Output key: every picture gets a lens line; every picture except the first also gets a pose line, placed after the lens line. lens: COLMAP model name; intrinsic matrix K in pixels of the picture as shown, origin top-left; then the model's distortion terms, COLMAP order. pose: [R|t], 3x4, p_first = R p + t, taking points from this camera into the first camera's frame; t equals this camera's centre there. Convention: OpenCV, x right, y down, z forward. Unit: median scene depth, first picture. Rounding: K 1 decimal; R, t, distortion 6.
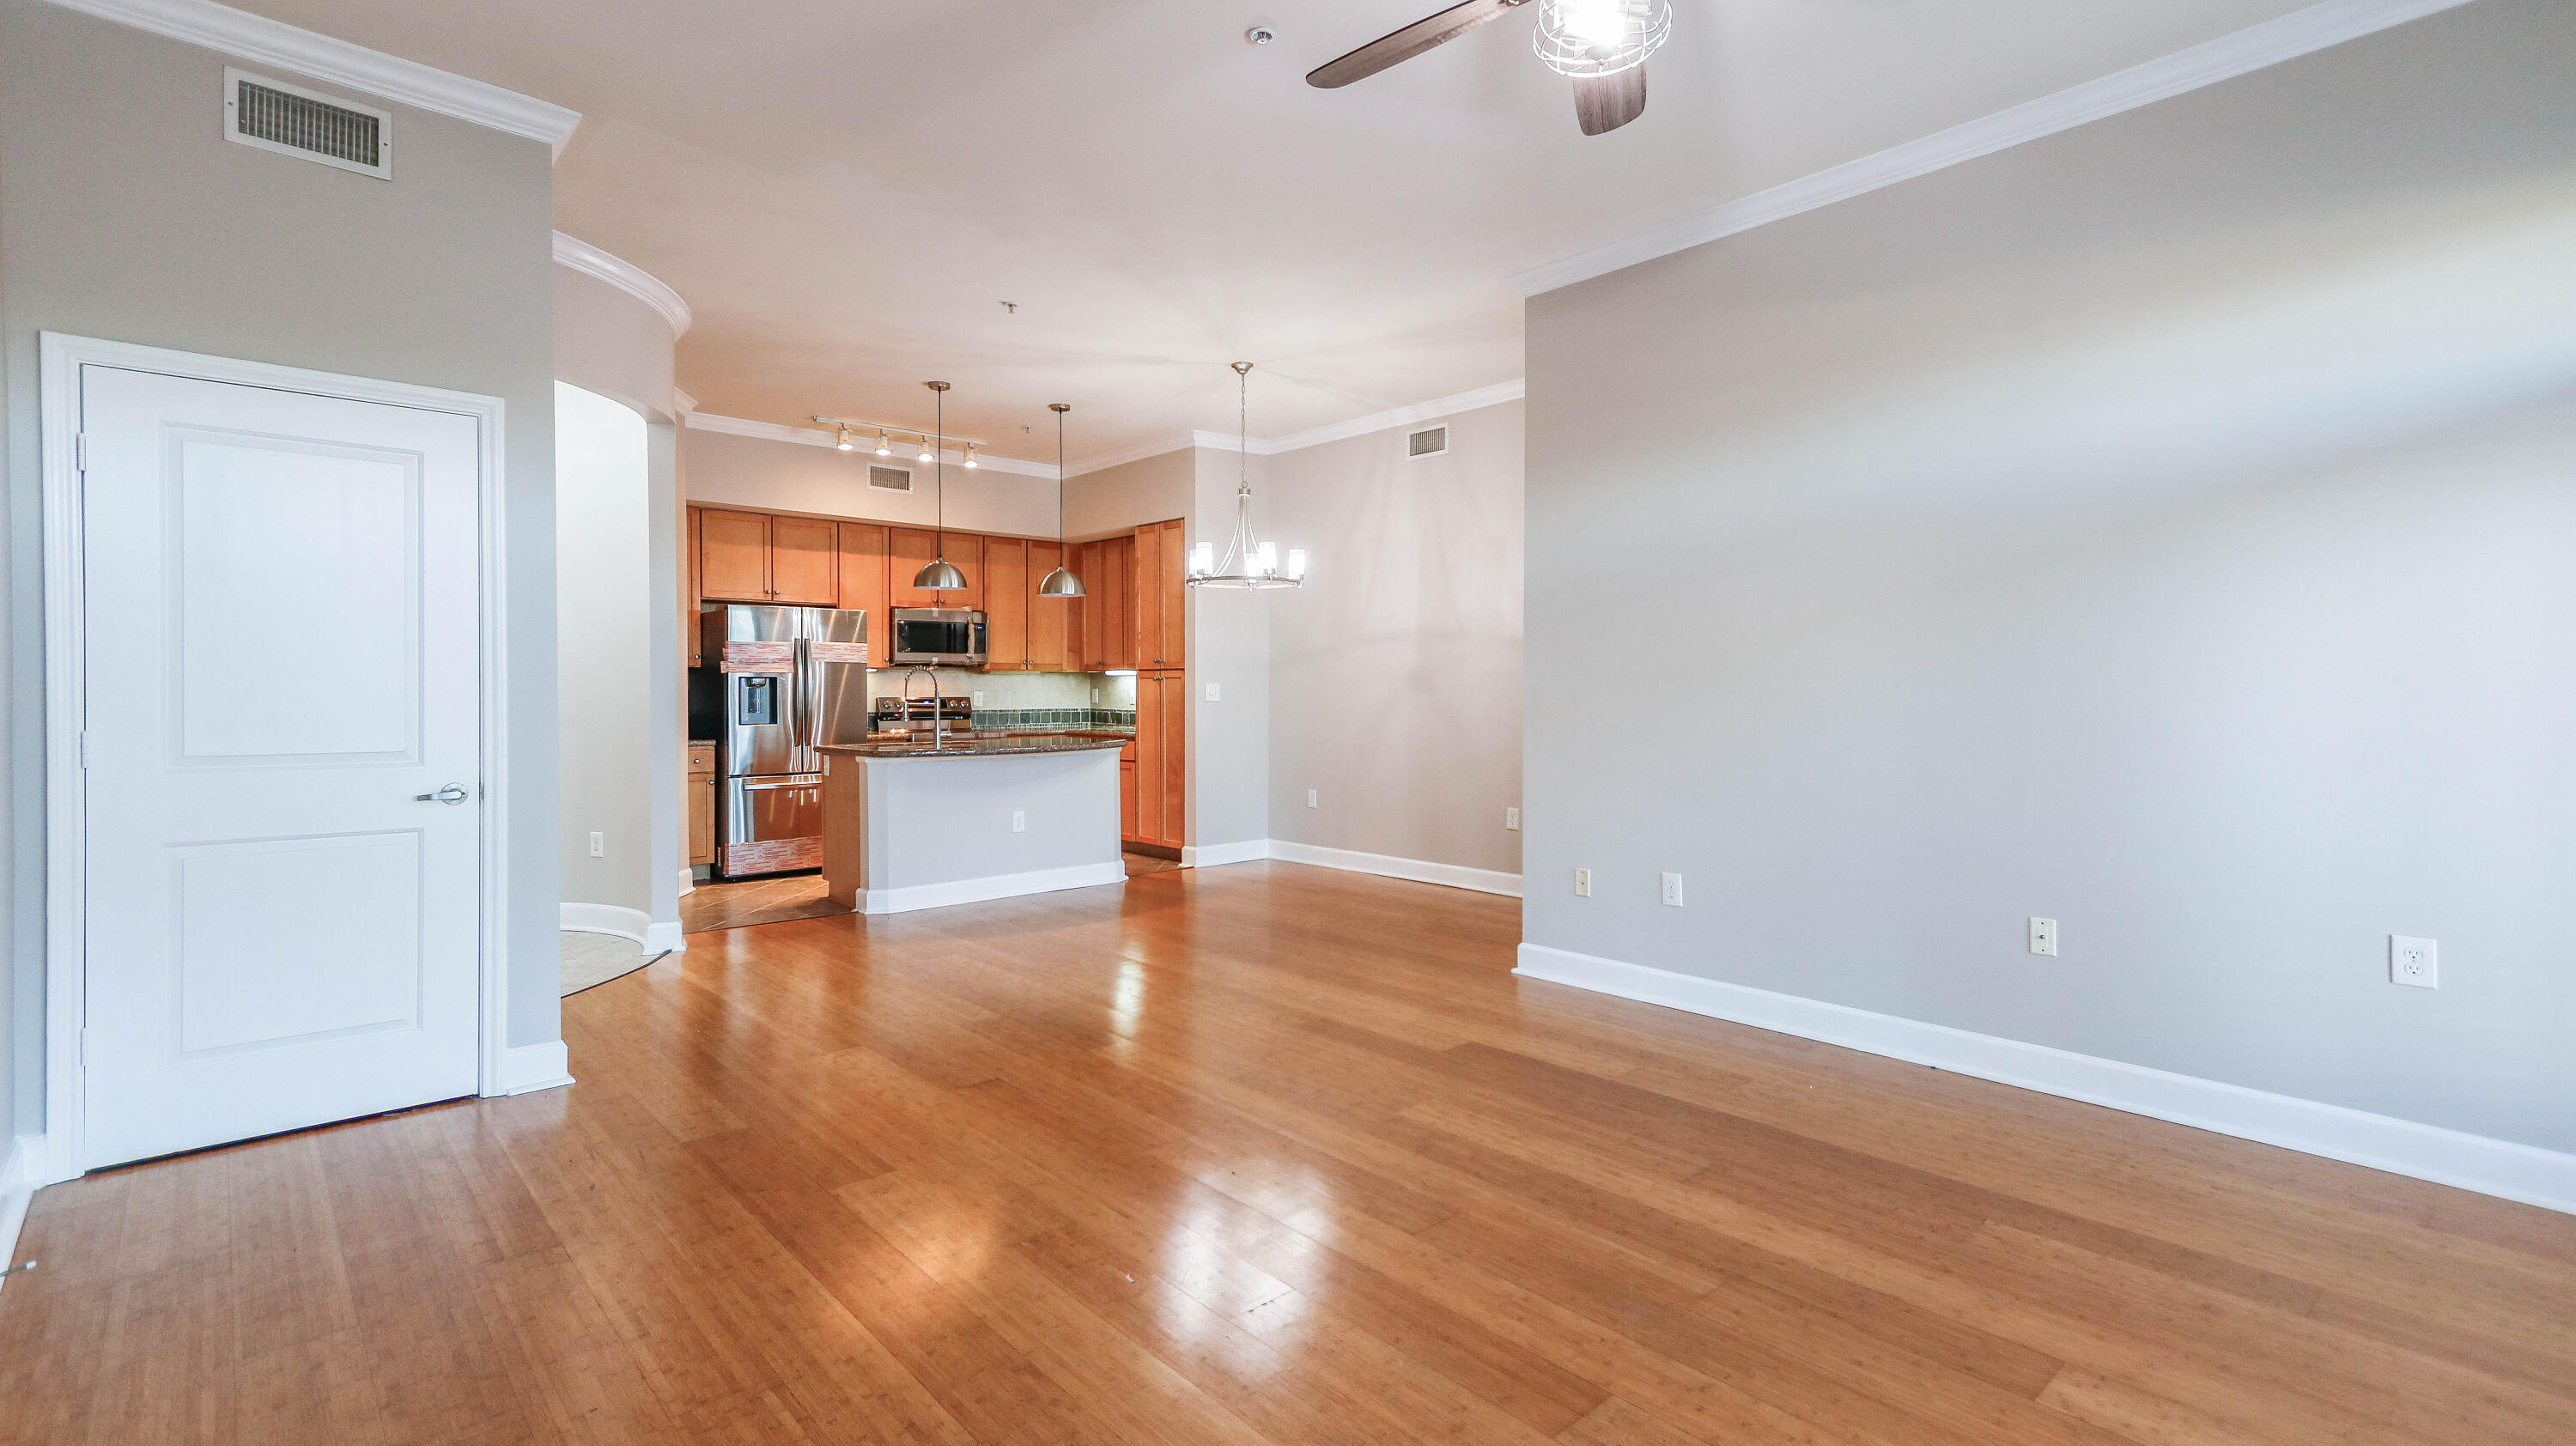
lens RADIAL K [[1177.8, 0, 1268.5], [0, 1177.8, 698.3], [0, 0, 1]] dist [0.019897, -0.001374]
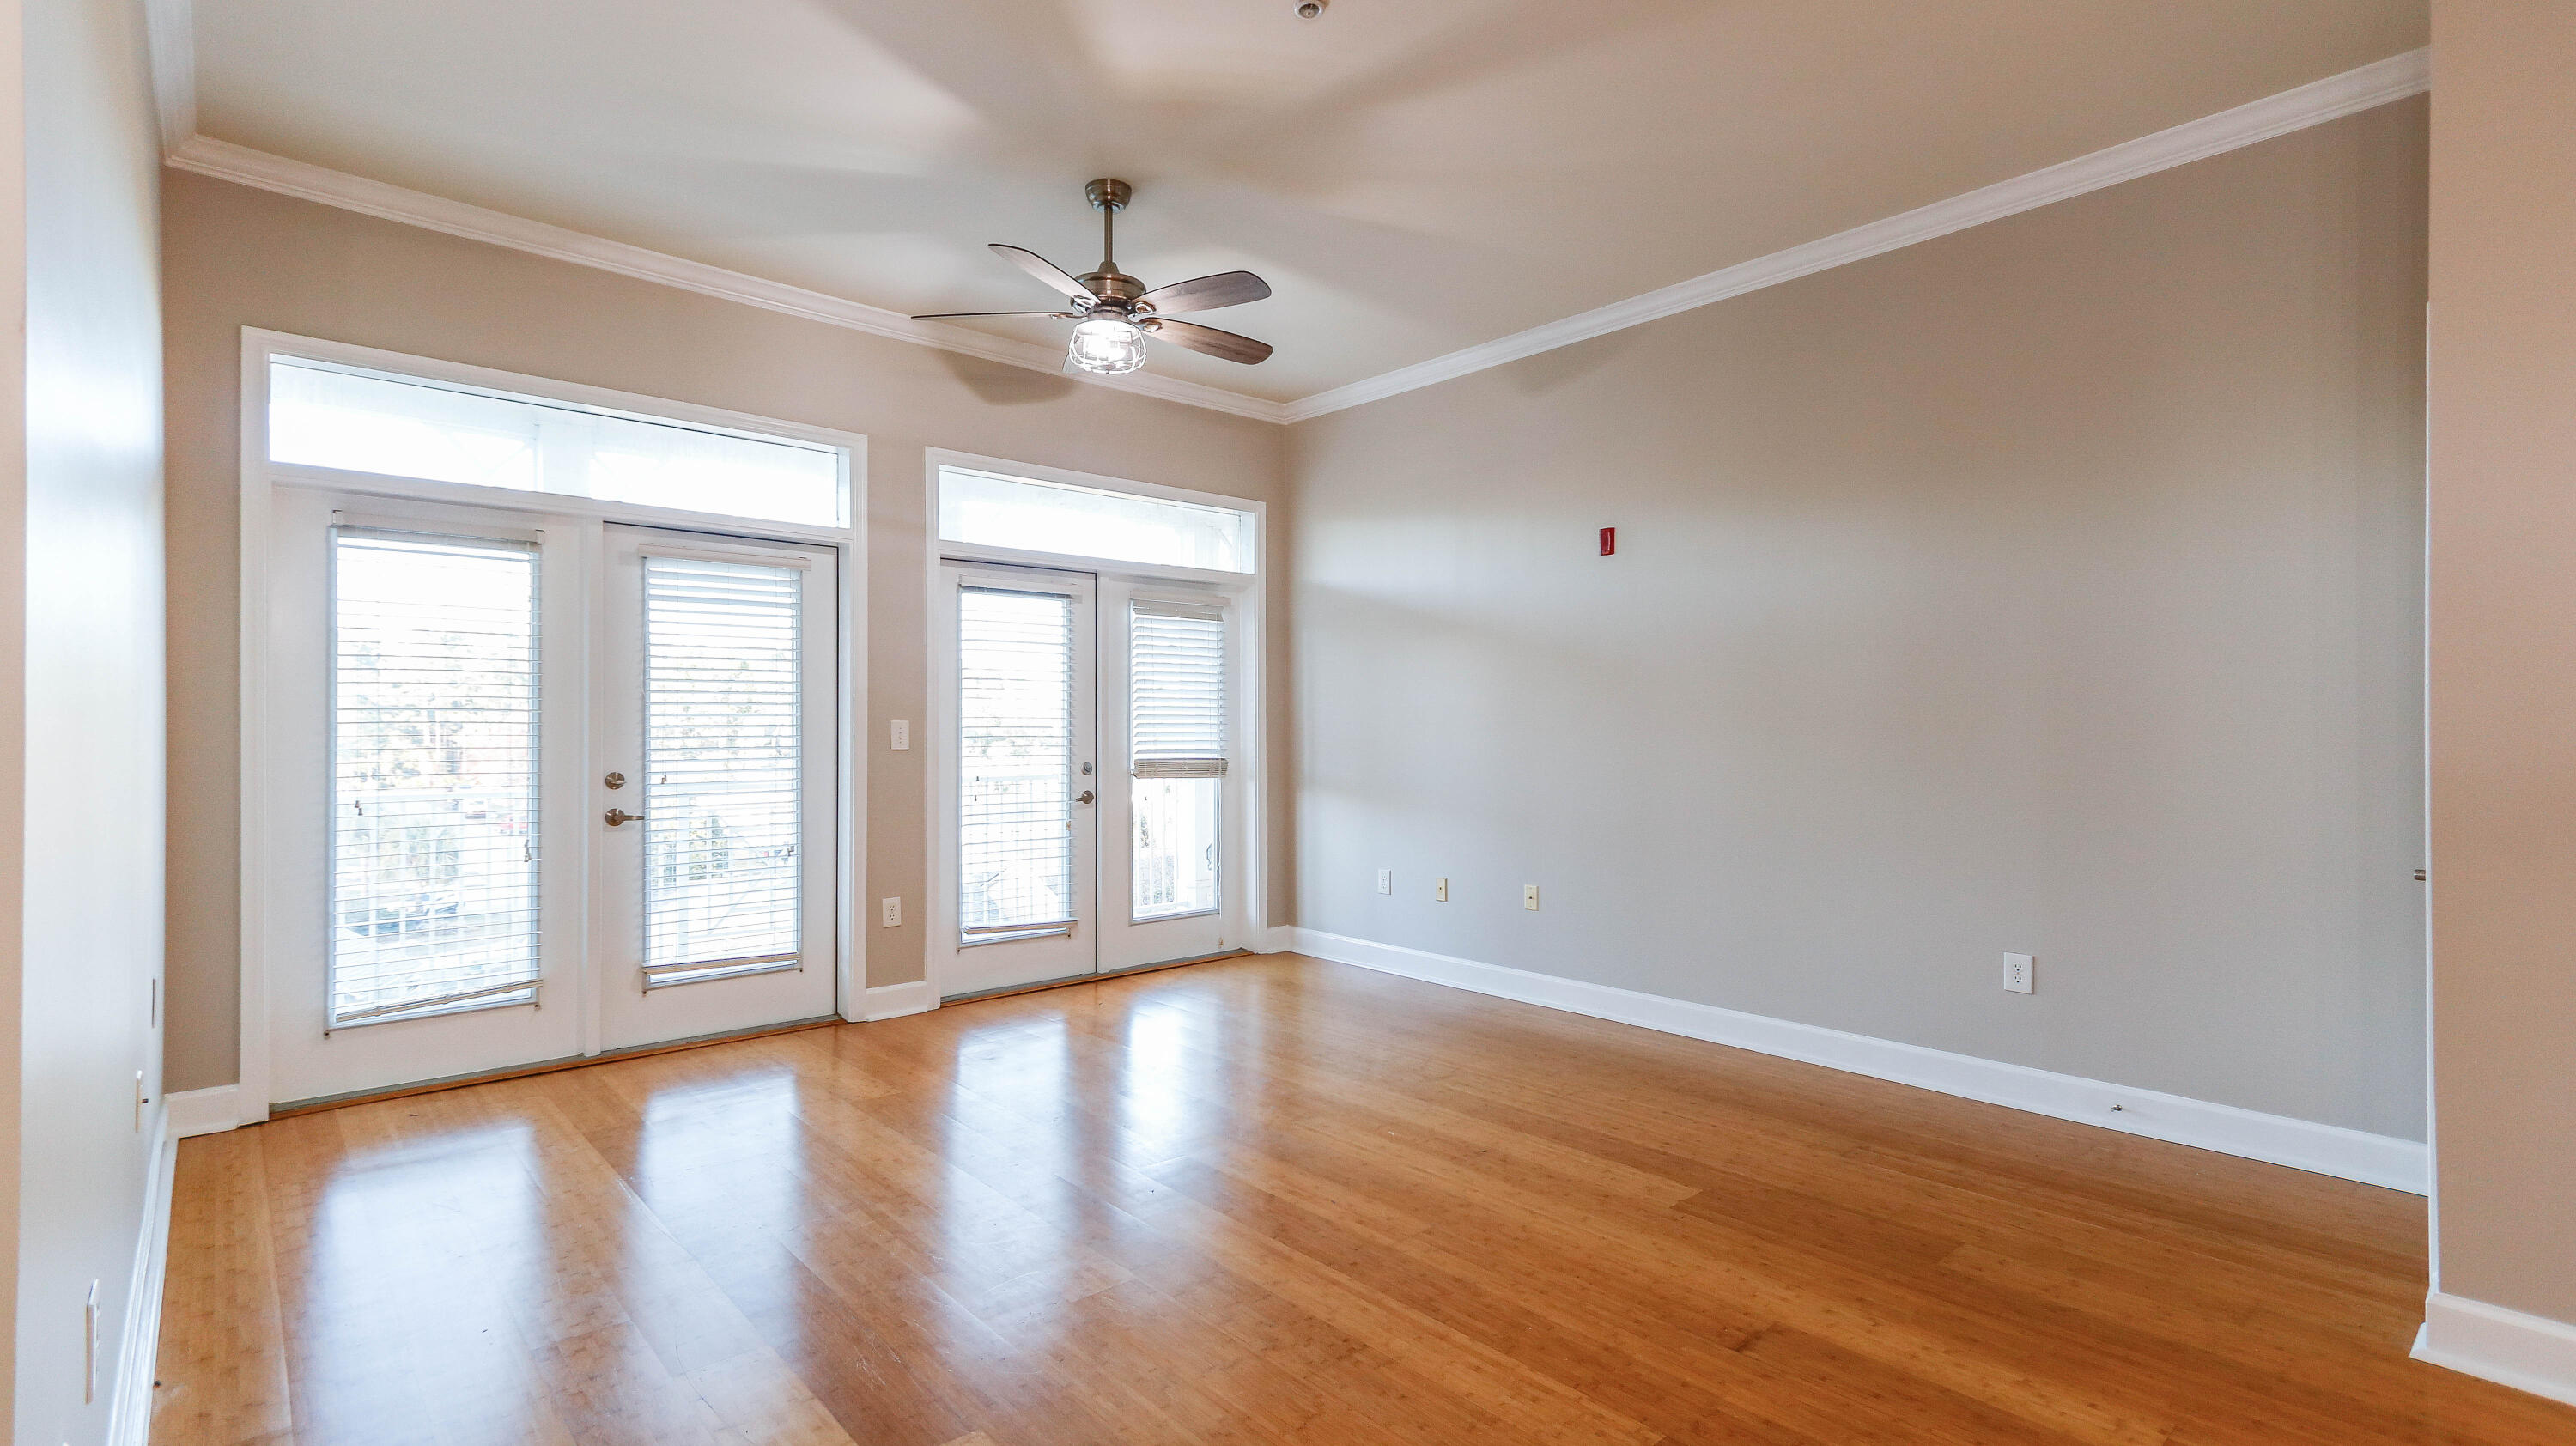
lens RADIAL K [[1178.2, 0, 1273.4], [0, 1178.2, 728.0], [0, 0, 1]] dist [0.021734, -0.001634]
pose [[-0.999999, -0.000356, 0.001313, 0.008358], [-0.000347, 0.999973, 0.007323, -0.006401], [-0.001315, 0.007323, -0.999972, 0.827295]]
